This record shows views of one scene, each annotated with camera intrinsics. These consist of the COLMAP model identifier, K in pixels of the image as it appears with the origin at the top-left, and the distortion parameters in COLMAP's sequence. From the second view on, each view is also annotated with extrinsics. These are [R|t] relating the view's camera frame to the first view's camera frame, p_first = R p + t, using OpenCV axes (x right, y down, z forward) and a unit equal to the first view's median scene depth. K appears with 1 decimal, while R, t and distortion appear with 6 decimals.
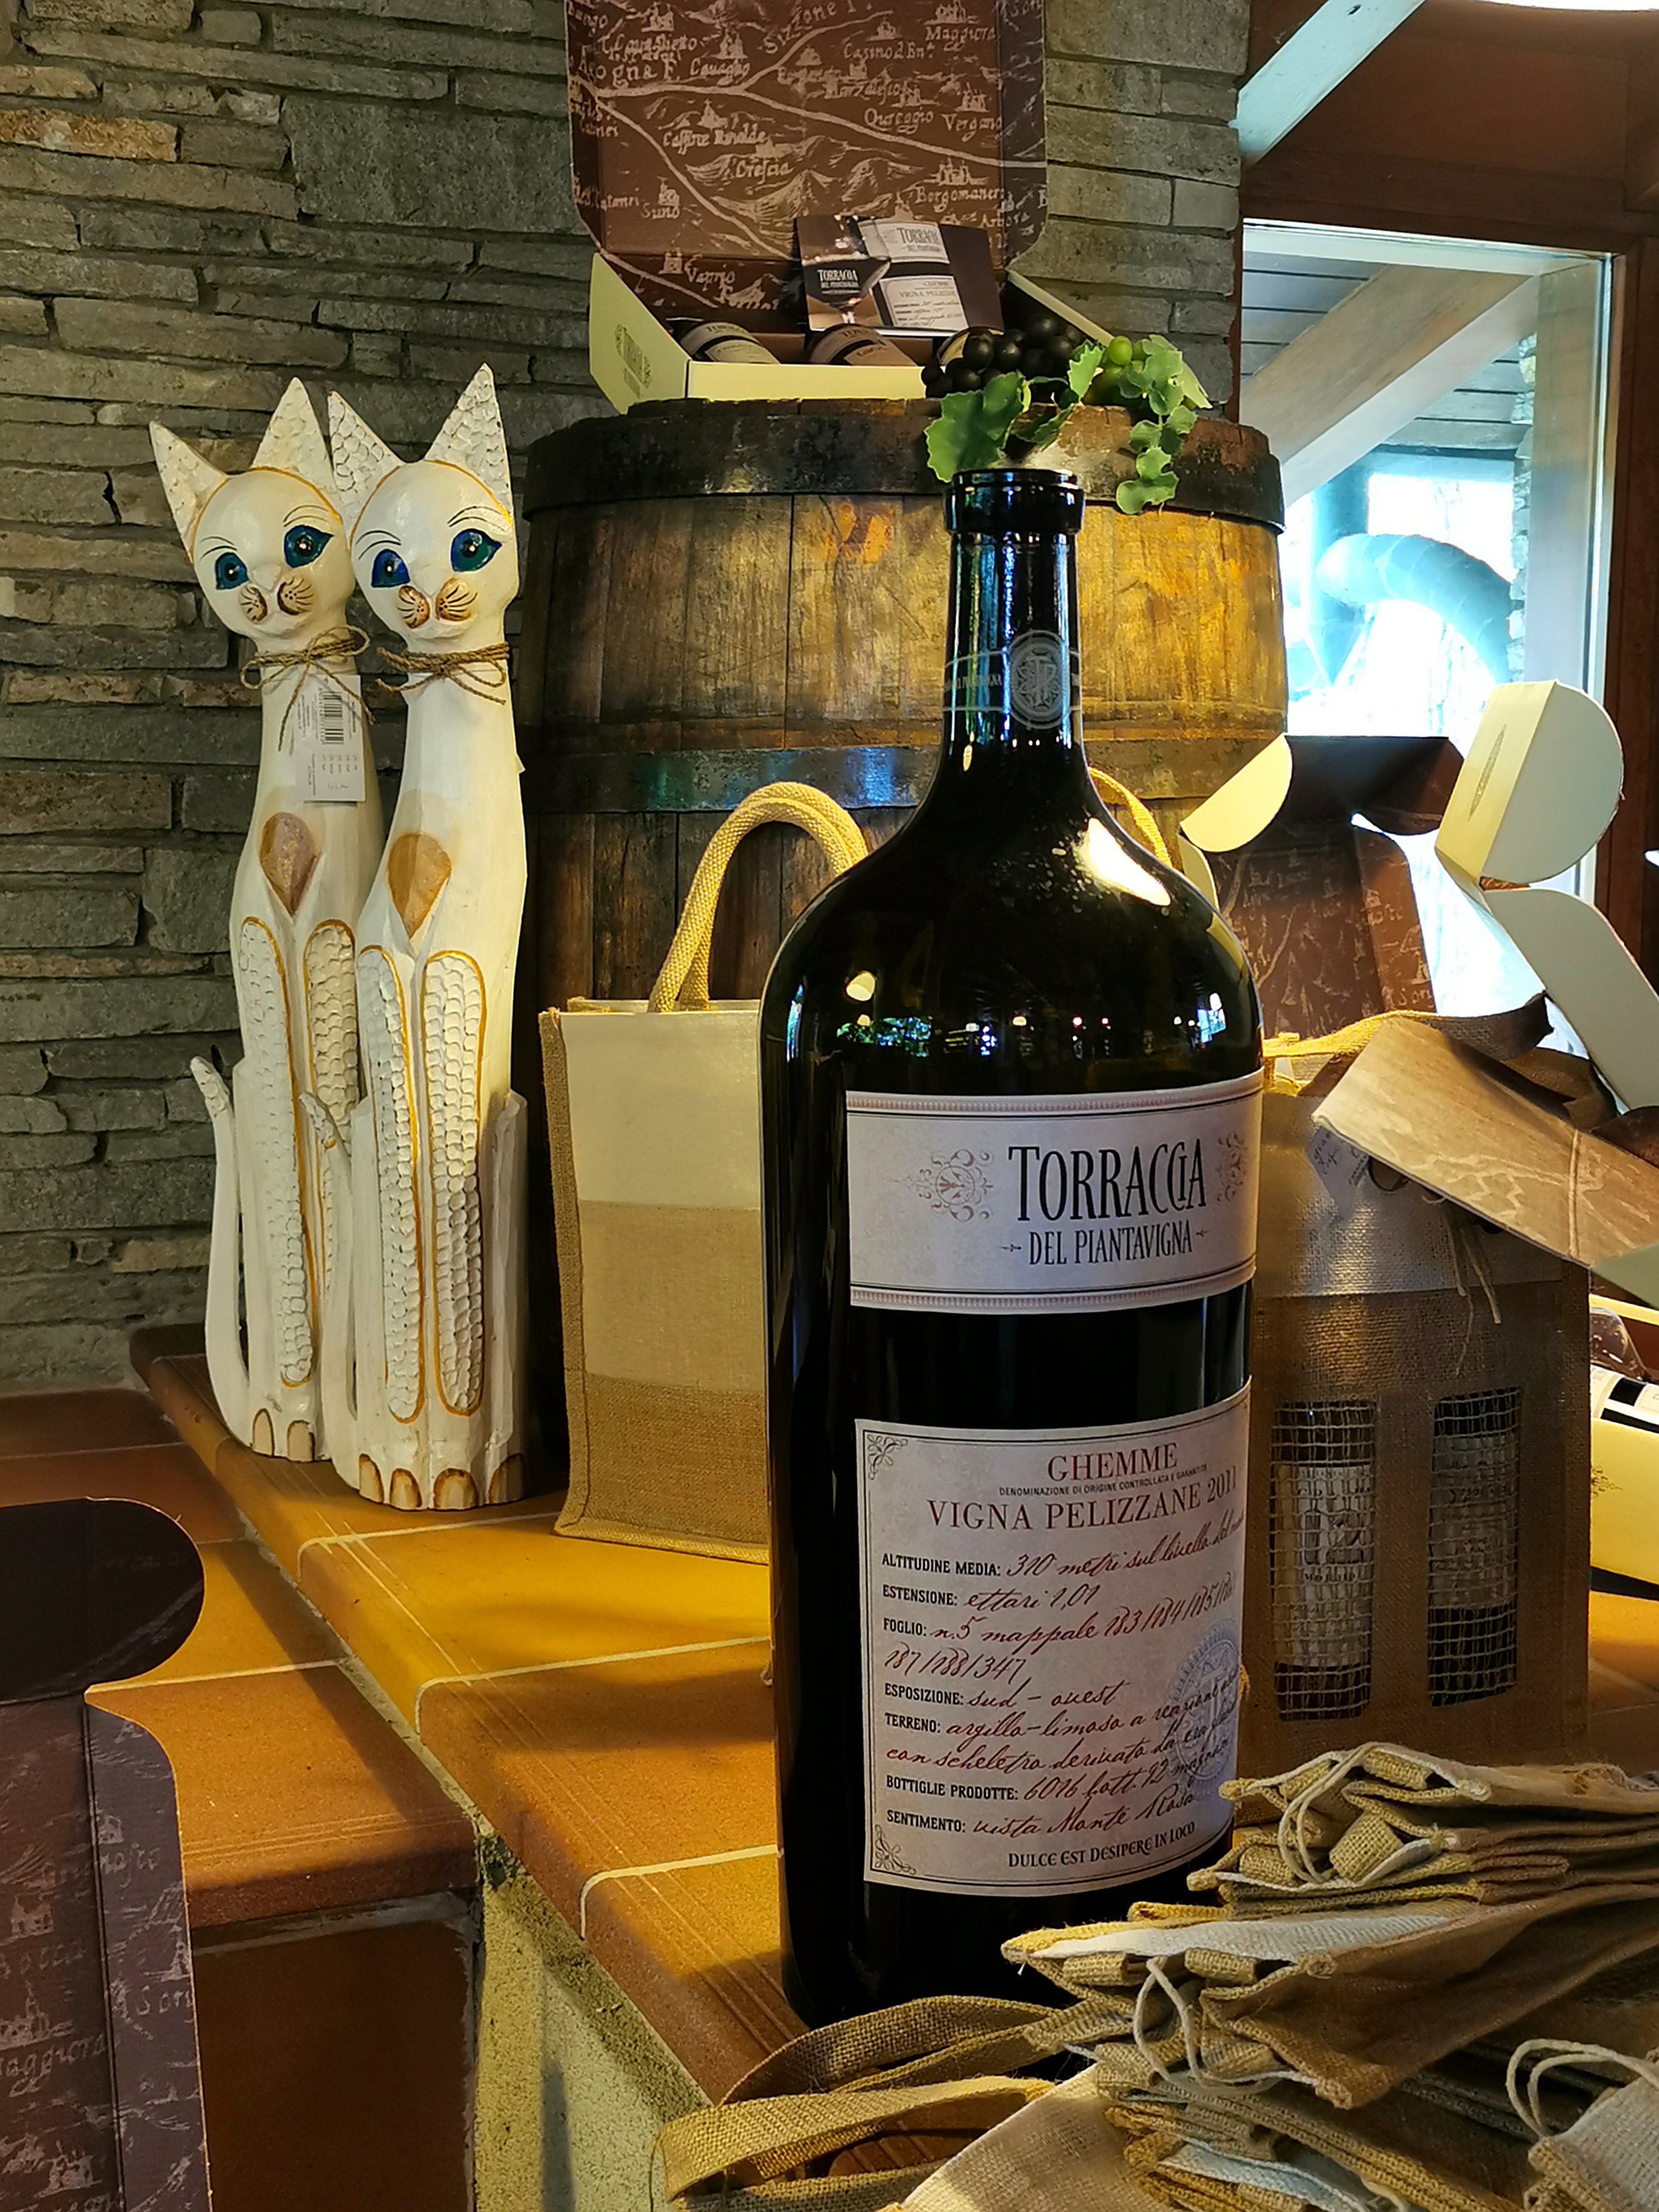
lens RADIAL K [[2712.8, 0, 829.7], [0, 2712.8, 1119.0], [0, 0, 1]] dist [0.053413, 0.000000]
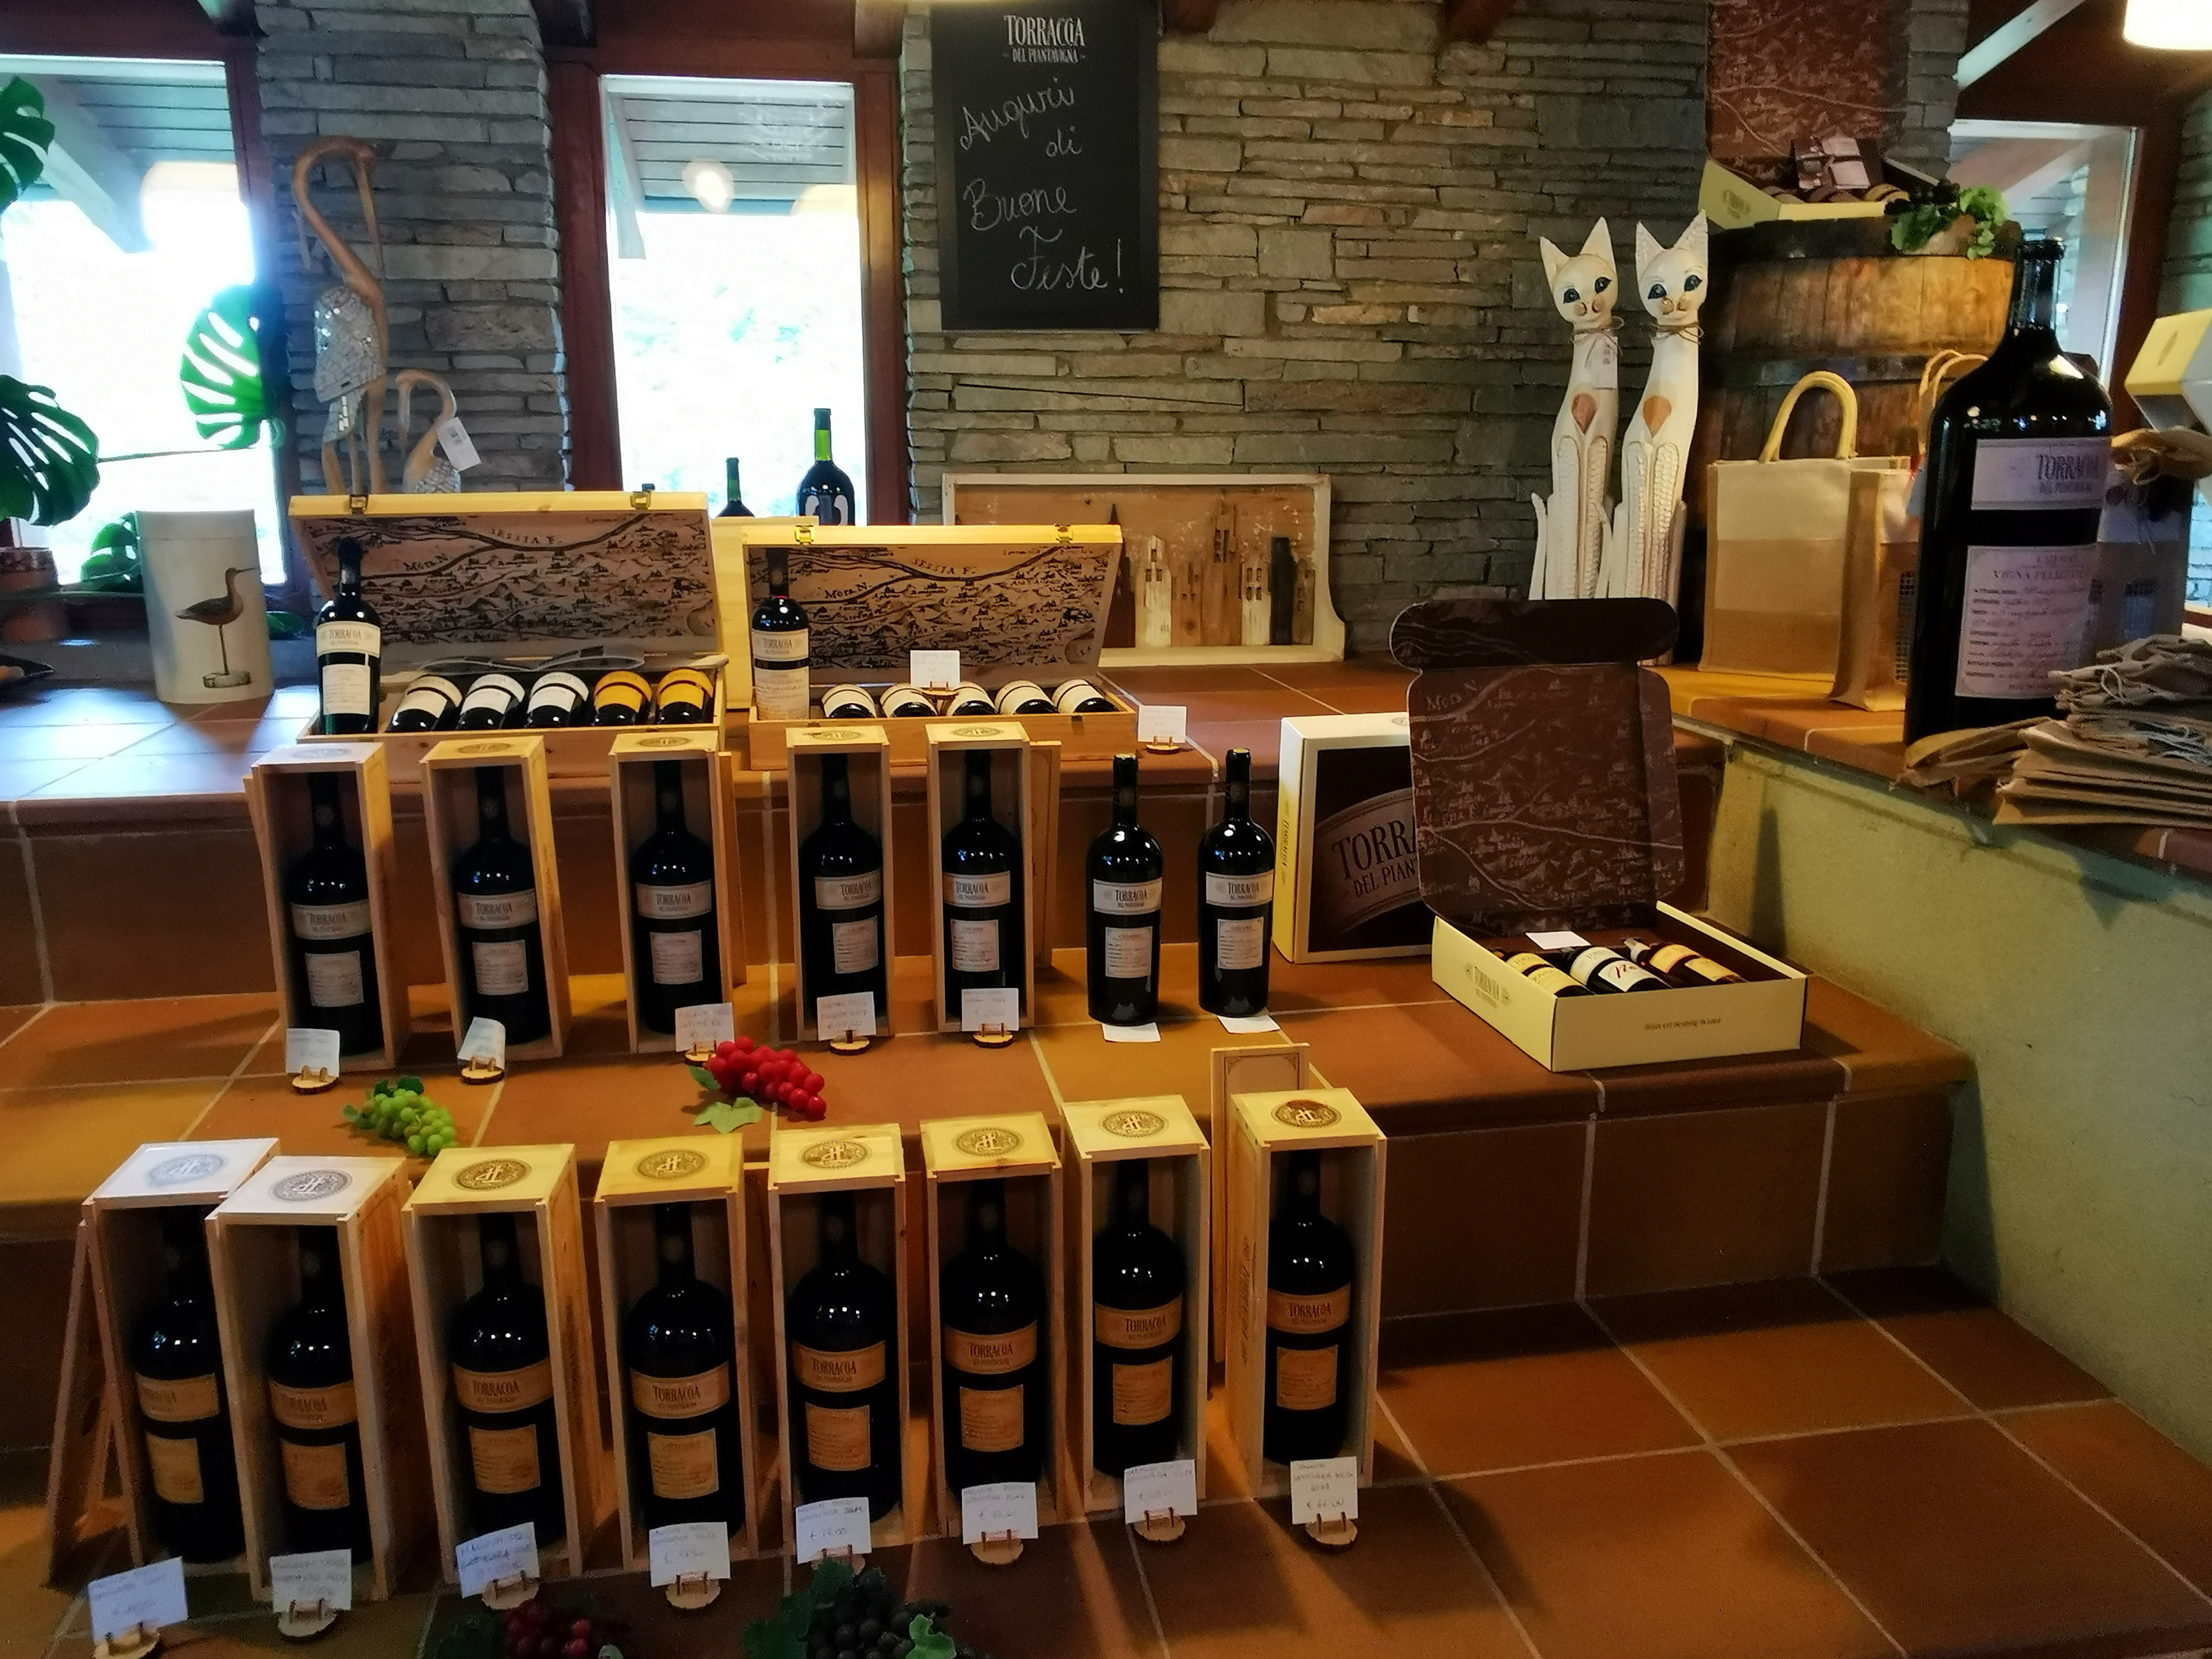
lens RADIAL K [[1622.5, 0, 1067.9], [0, 1622.5, 795.2], [0, 0, 1]] dist [-0.014088, 0.025252]
pose [[0.974220, 0.039392, -0.222133, -0.296007], [-0.020751, 0.996110, 0.085637, 0.131499], [0.224643, -0.078819, 0.971248, -0.560156]]
